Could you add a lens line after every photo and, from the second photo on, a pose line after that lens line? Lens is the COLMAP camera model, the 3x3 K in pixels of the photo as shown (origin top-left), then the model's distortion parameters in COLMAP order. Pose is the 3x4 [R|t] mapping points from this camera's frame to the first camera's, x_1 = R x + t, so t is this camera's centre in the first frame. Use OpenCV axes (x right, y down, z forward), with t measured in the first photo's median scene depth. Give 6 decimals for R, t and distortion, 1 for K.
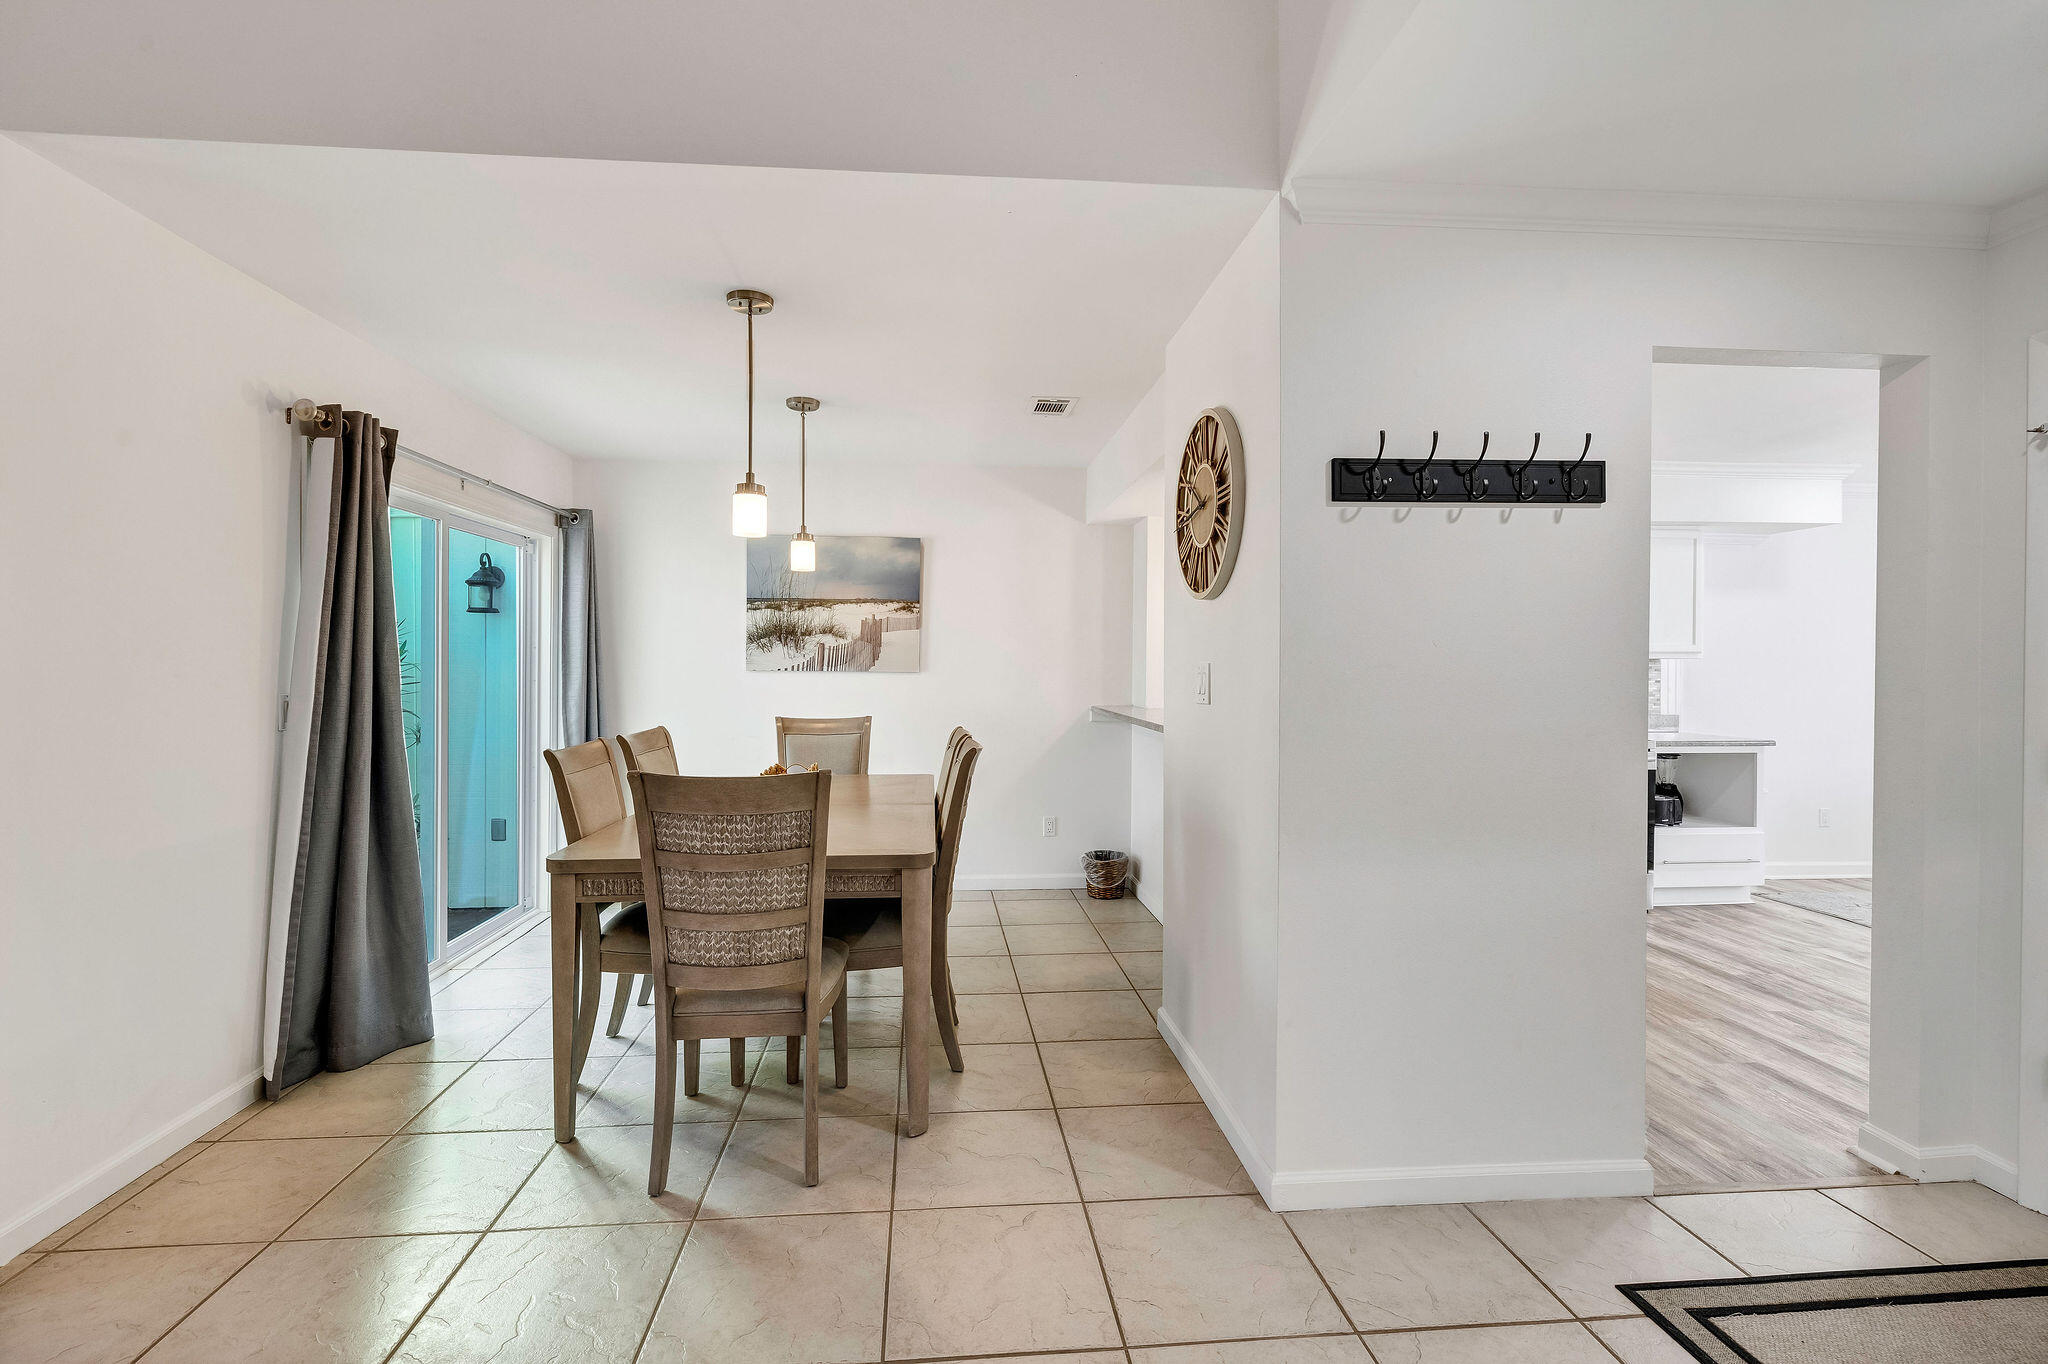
lens RADIAL K [[890.0, 0, 992.9], [0, 890.0, 671.3], [0, 0, 1]] dist [-0.000044, -0.000062]
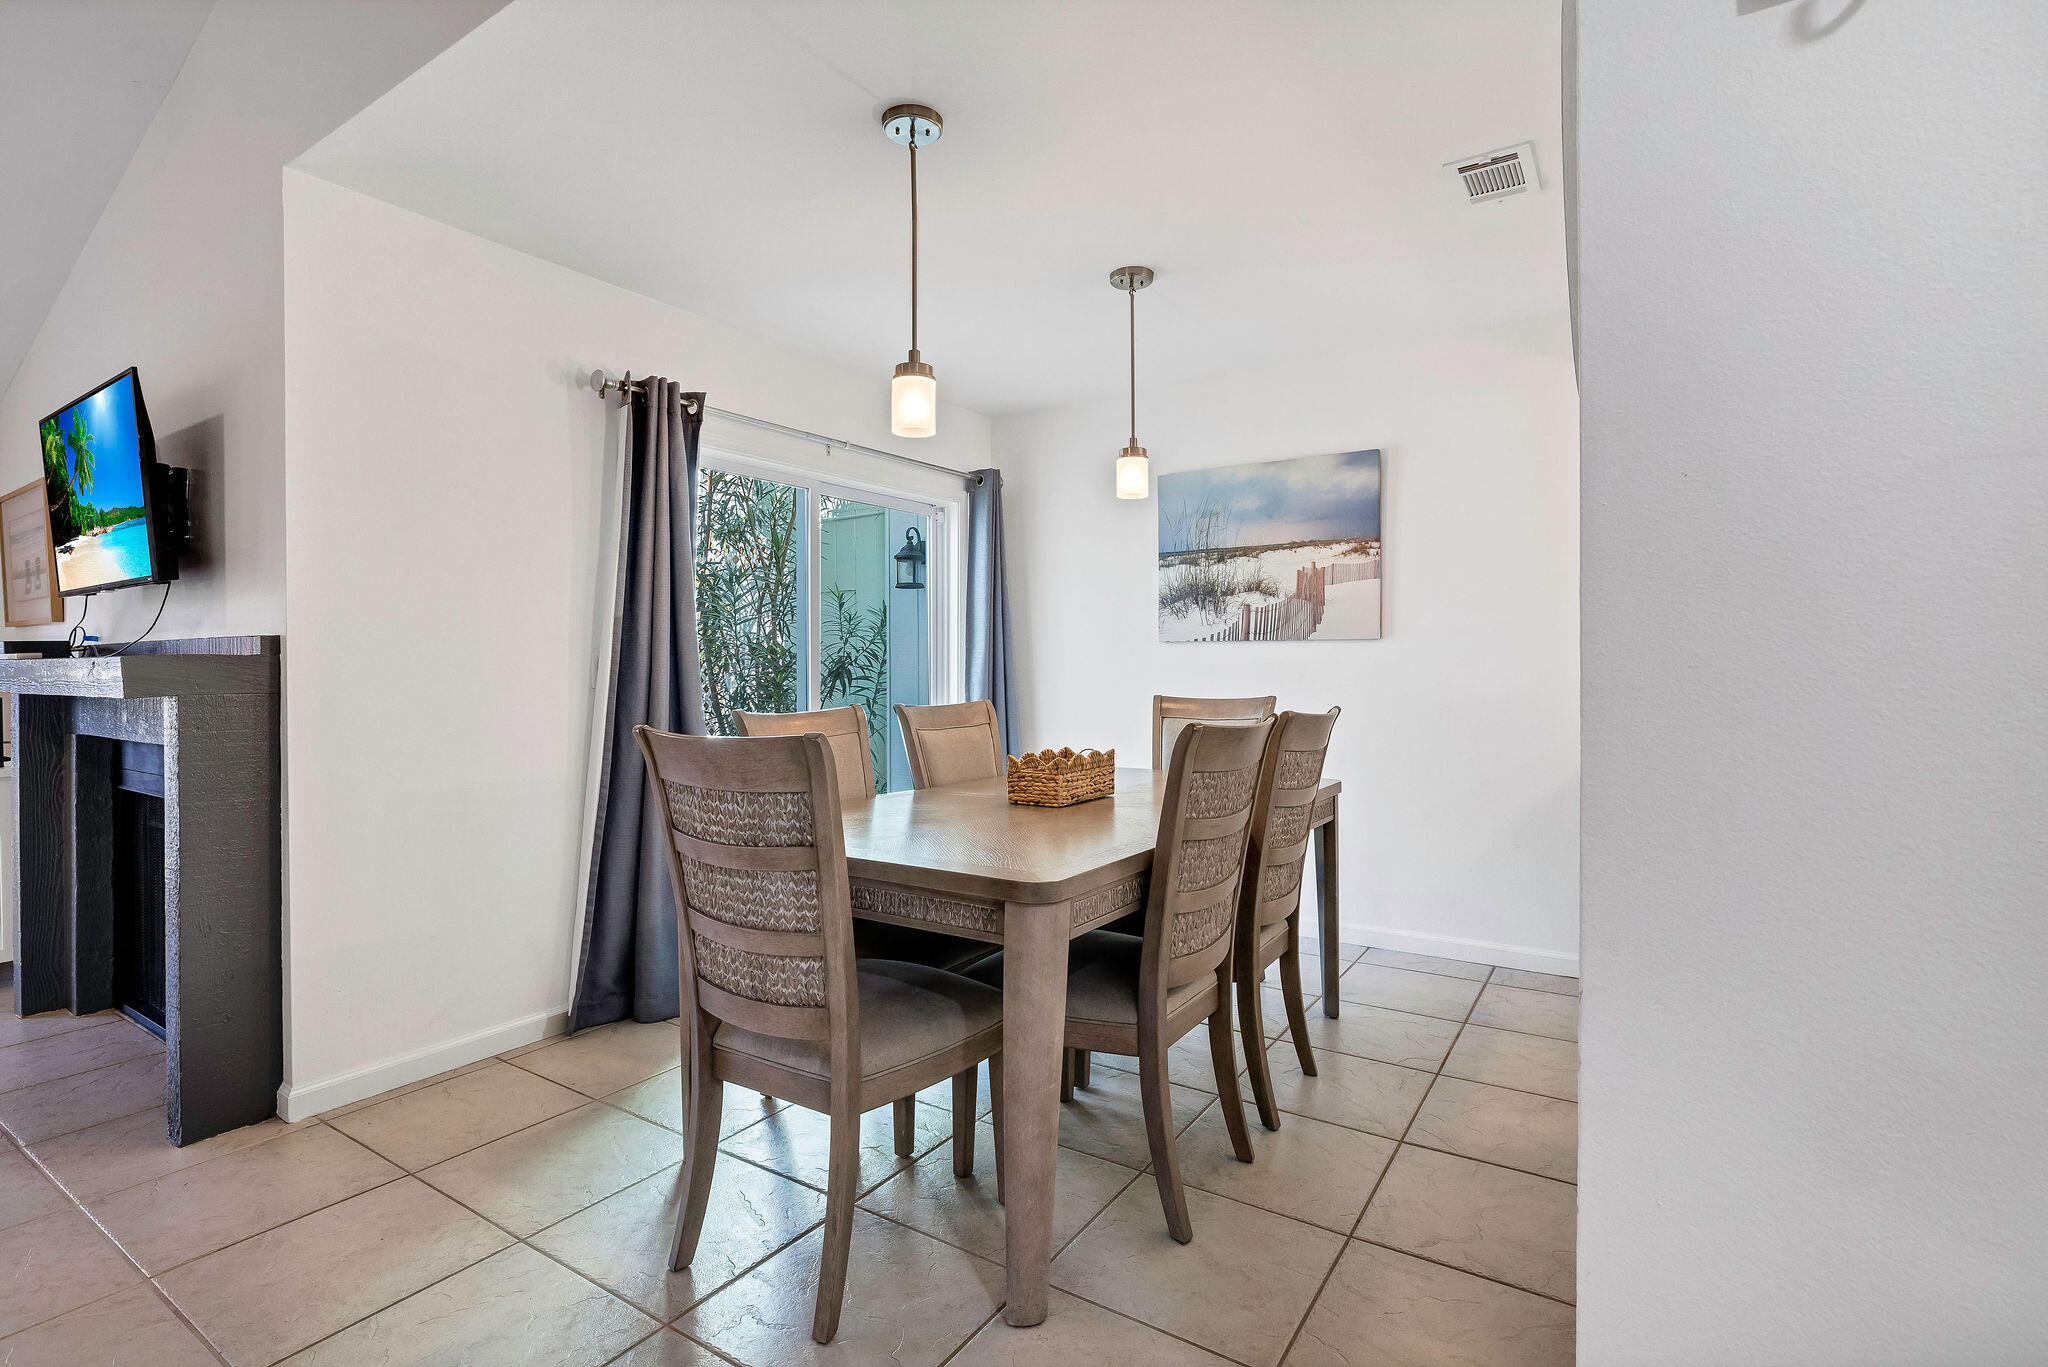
lens RADIAL K [[955.3, 0, 1018.2], [0, 955.3, 677.2], [0, 0, 1]] dist [-0.005005, 0.001437]
pose [[0.784146, -0.002606, -0.620571, 0.280772], [0.004287, 0.999990, 0.001218, 0.050517], [0.620561, -0.003615, 0.784150, 0.393777]]
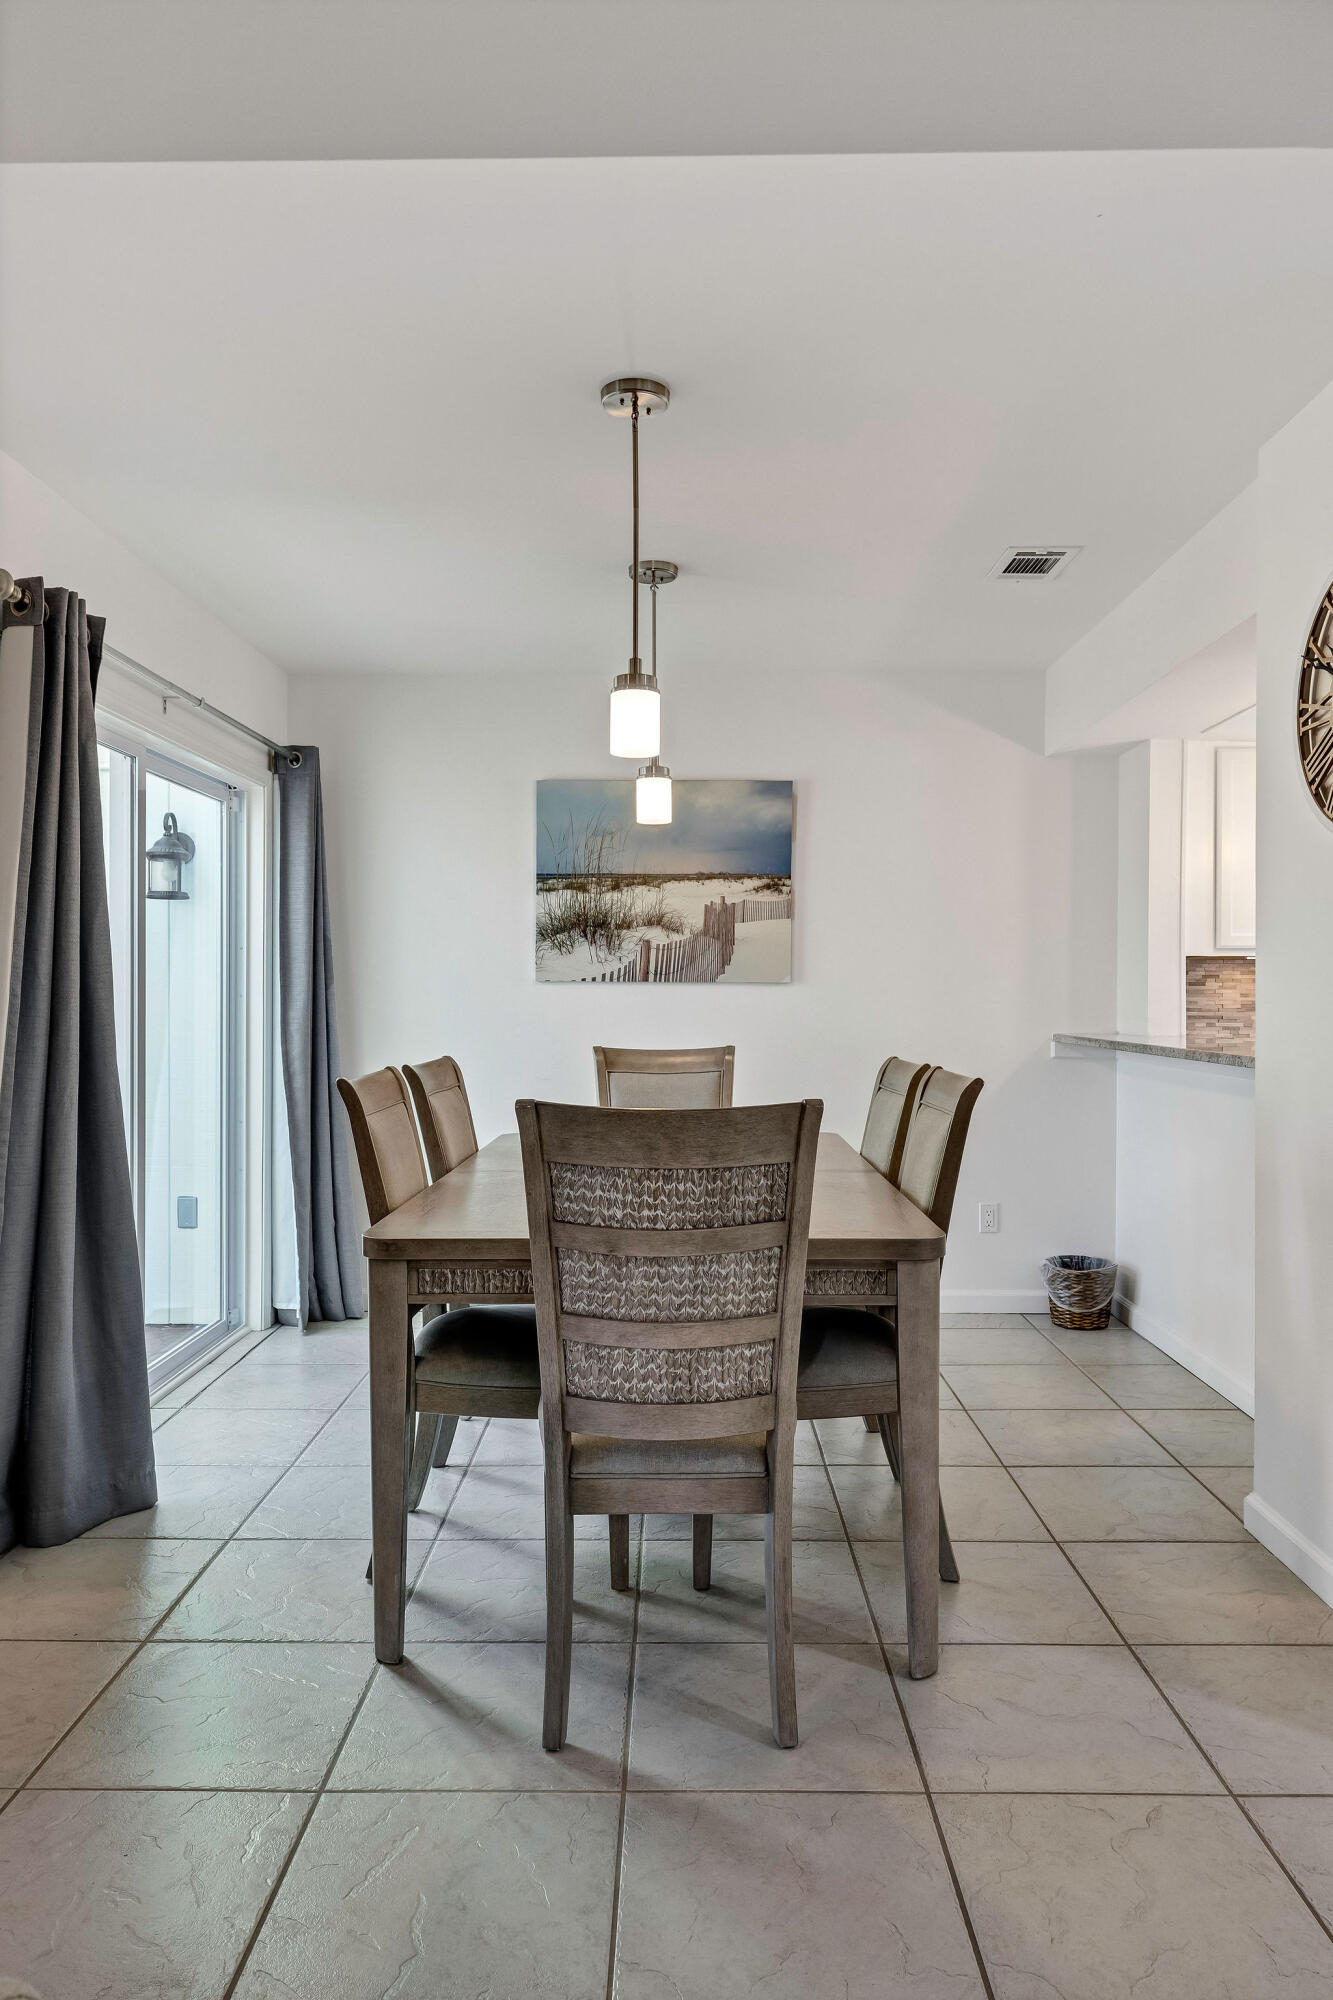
lens RADIAL K [[1301.0, 0, 657.0], [0, 1301.0, 1005.9], [0, 0, 1]] dist [-0.005225, 0.004128]
pose [[0.995529, -0.003825, -0.094374, -0.156774], [0.003757, 0.999993, -0.000896, 0.032304], [0.094377, 0.000537, 0.995536, 0.042126]]
